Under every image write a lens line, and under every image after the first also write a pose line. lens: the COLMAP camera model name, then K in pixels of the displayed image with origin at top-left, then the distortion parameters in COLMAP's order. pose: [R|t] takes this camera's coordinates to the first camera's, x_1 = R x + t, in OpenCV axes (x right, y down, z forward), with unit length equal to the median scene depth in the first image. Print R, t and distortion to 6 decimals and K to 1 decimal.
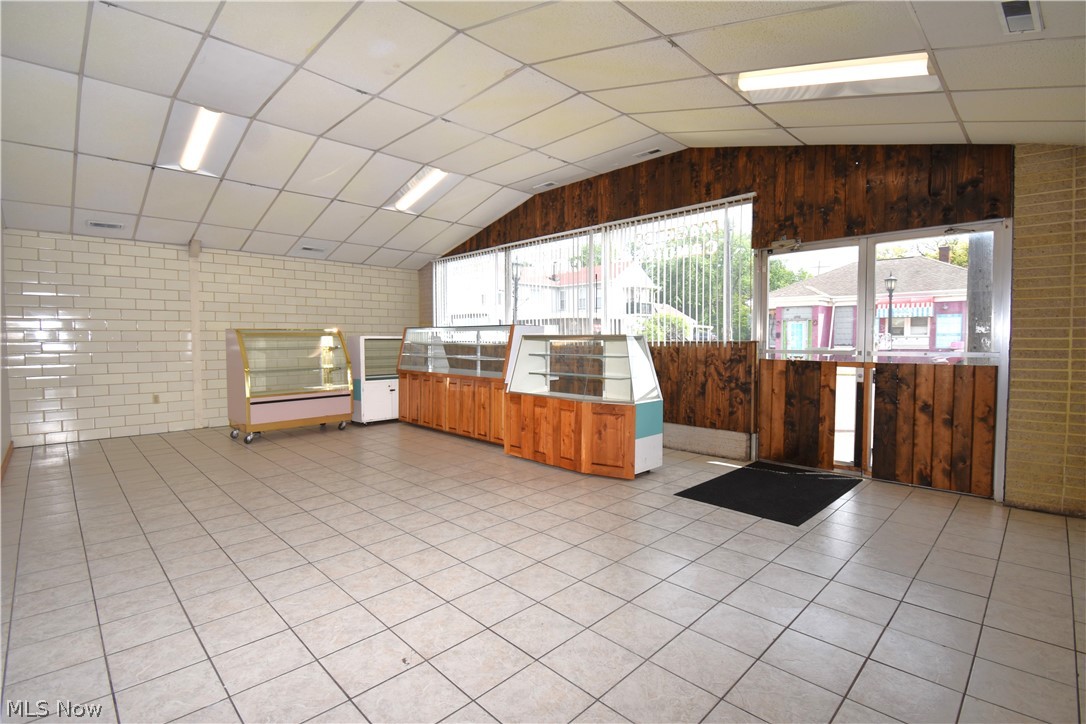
lens RADIAL K [[542.8, 0, 529.6], [0, 542.8, 354.5], [0, 0, 1]] dist [0.032338, -0.027836]
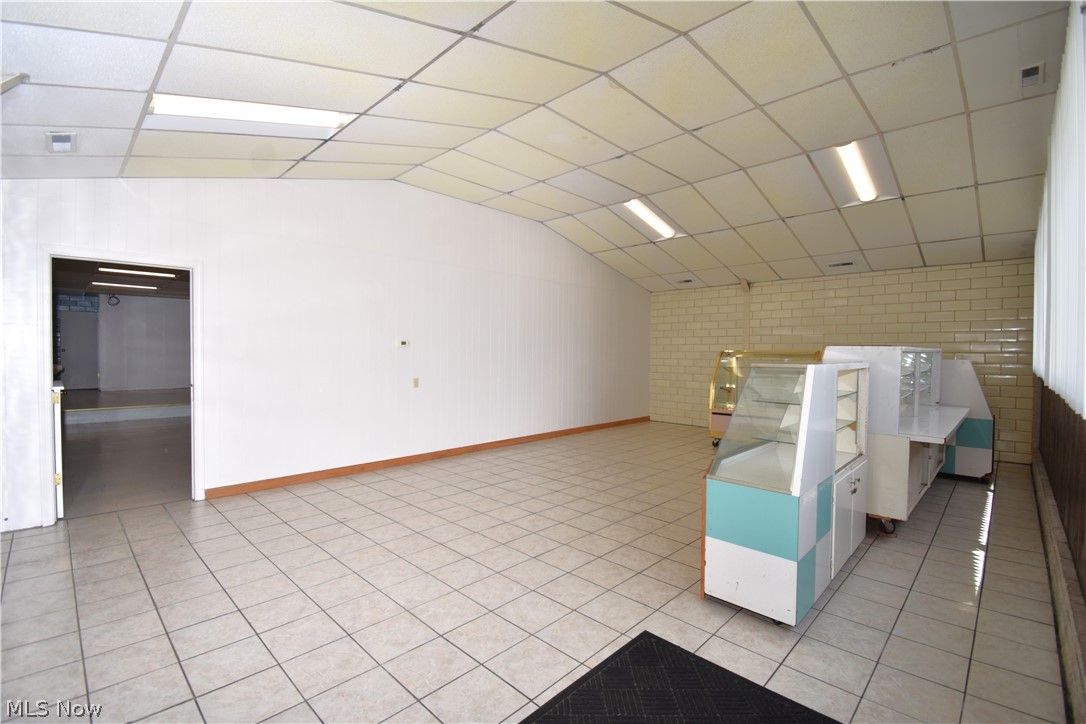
lens RADIAL K [[485.7, 0, 528.5], [0, 485.7, 361.4], [0, 0, 1]] dist [-0.000008, -0.016510]
pose [[-0.017826, 0.022506, -0.999588, 0.829810], [-0.041847, 0.998854, 0.023236, -0.046831], [0.998965, 0.042244, -0.016864, 0.909776]]
